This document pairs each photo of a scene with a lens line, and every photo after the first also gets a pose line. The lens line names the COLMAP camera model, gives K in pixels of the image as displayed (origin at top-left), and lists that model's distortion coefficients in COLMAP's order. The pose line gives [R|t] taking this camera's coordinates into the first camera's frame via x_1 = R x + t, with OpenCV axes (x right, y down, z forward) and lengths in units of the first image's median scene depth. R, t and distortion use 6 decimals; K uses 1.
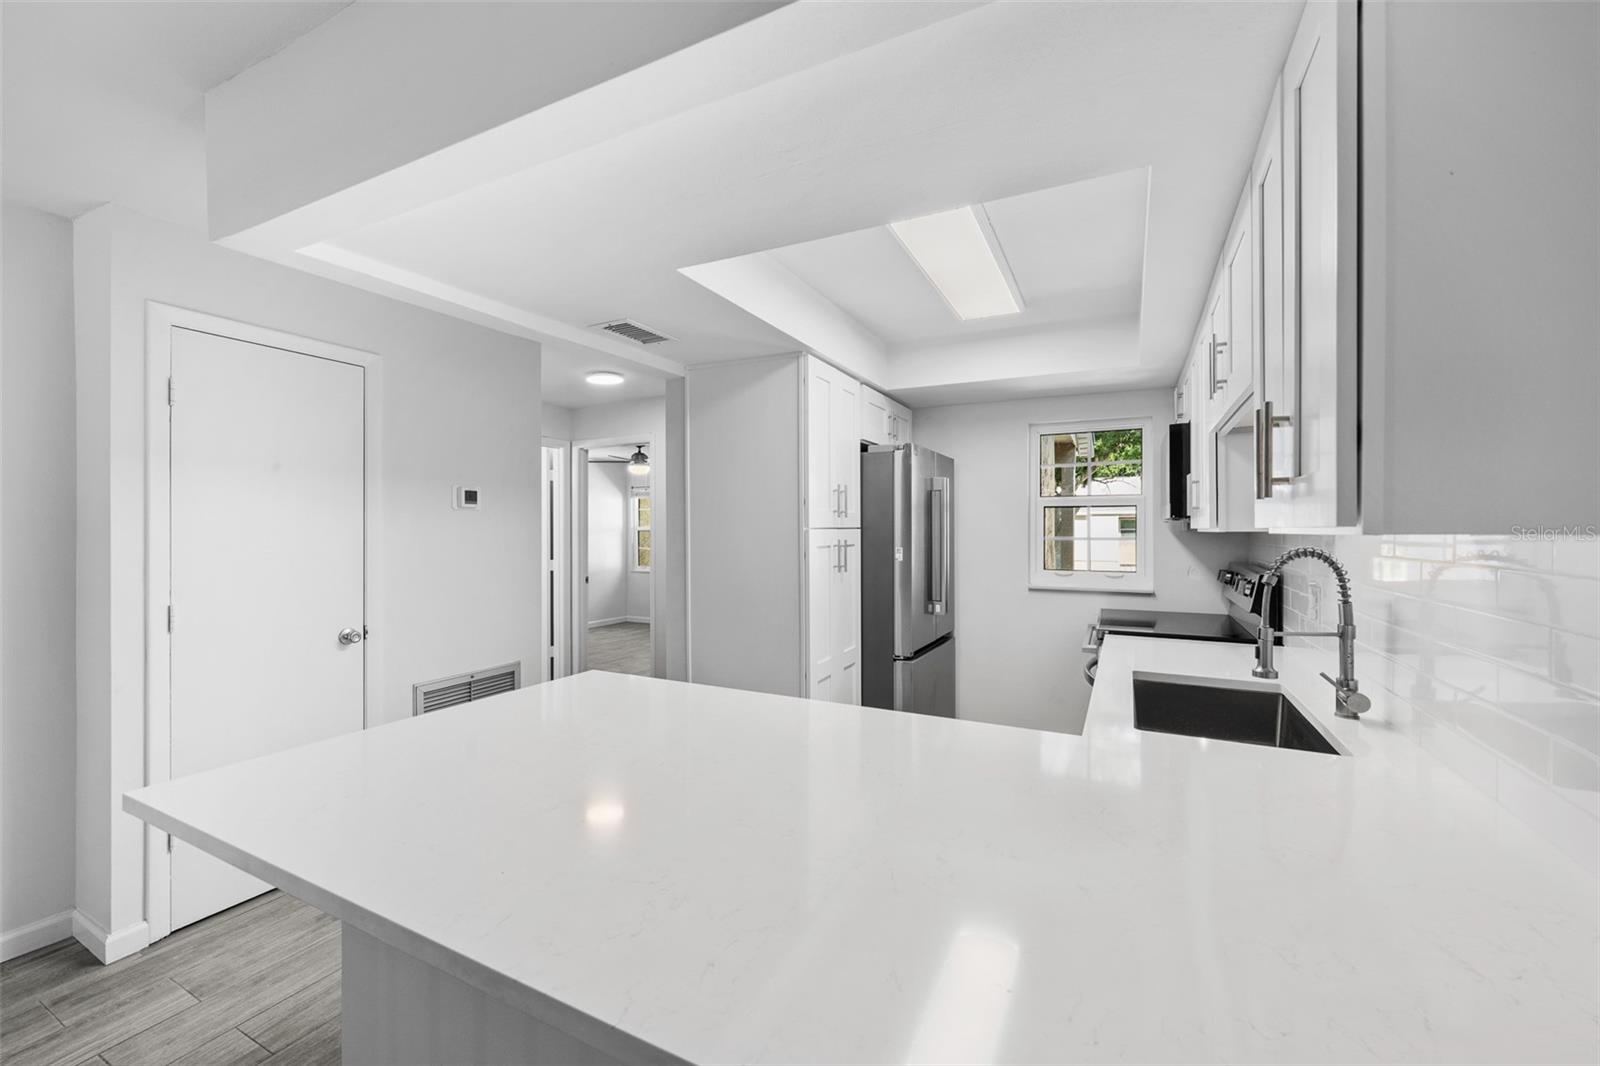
lens RADIAL K [[639.3, 0, 798.5], [0, 639.3, 528.7], [0, 0, 1]] dist [0.001876, 0.000178]
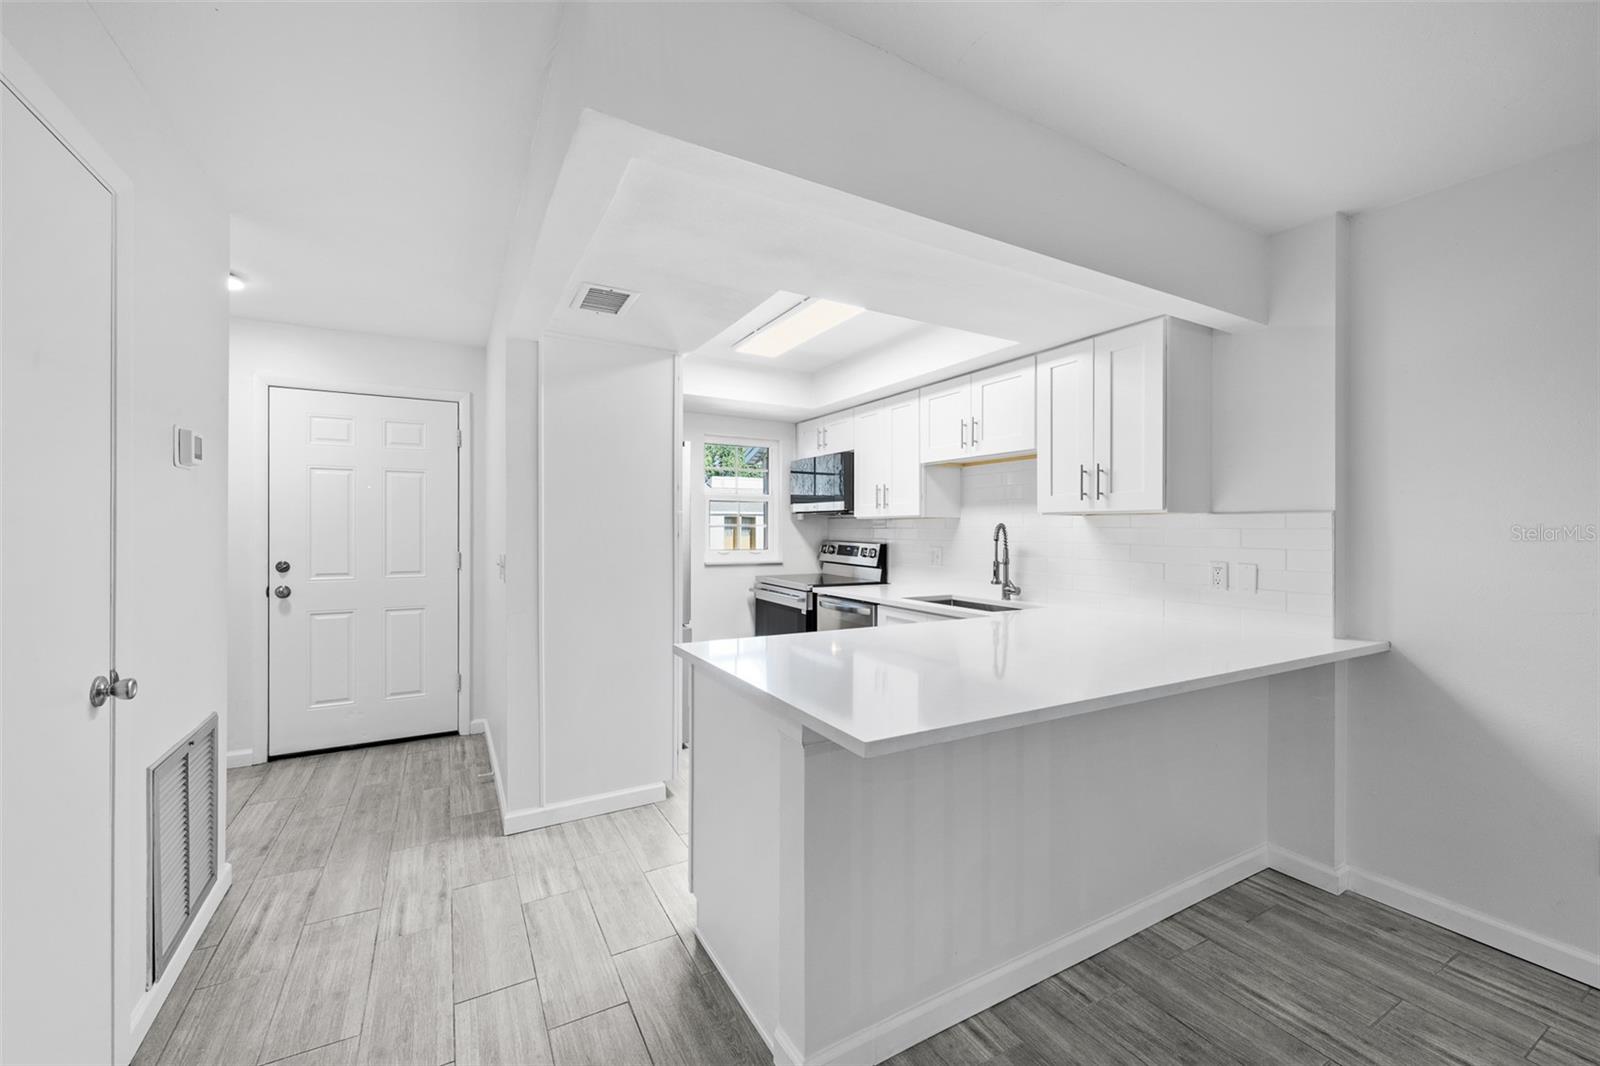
lens RADIAL K [[639.3, 0, 798.5], [0, 639.3, 528.7], [0, 0, 1]] dist [0.001876, 0.000178]
pose [[0.551621, 0.002284, 0.834091, -0.653532], [-0.005437, 0.999985, 0.000858, 0.022463], [-0.834077, -0.005009, 0.551625, 0.174495]]
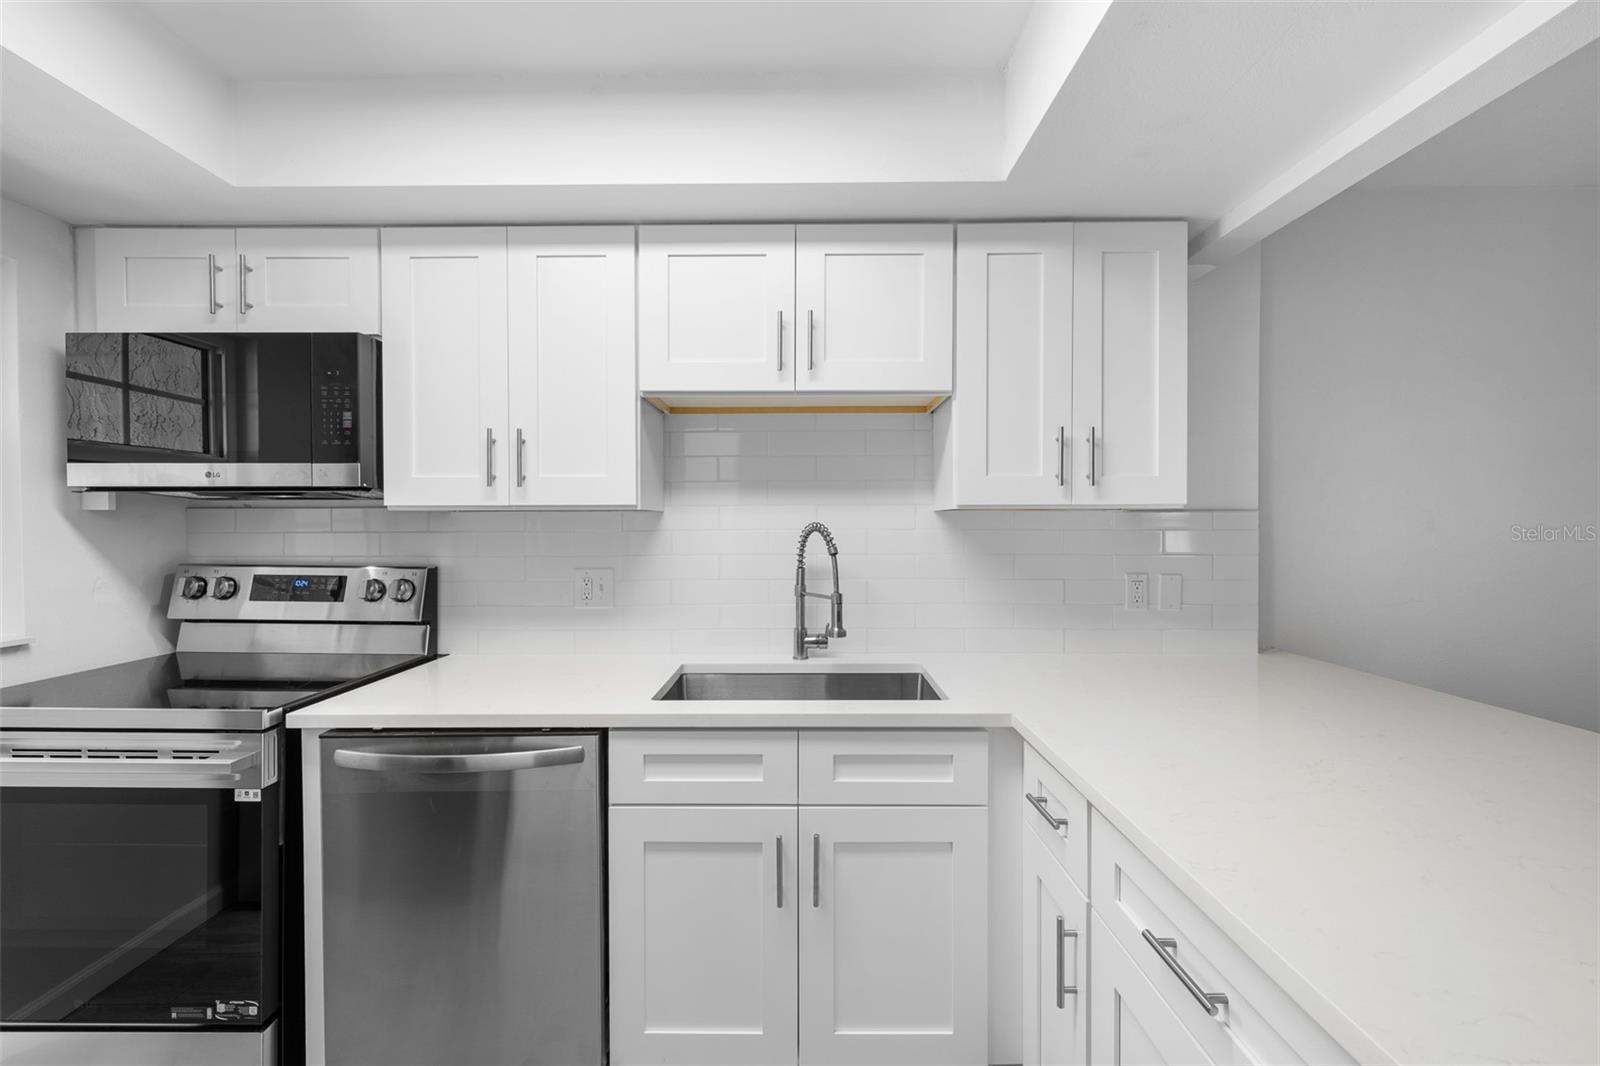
lens RADIAL K [[639.3, 0, 798.5], [0, 639.3, 528.7], [0, 0, 1]] dist [0.001876, 0.000178]
pose [[-0.452090, -0.003900, 0.891964, -0.116118], [0.001113, 0.999987, 0.004936, 0.015542], [-0.891972, 0.003225, -0.452080, 0.731964]]
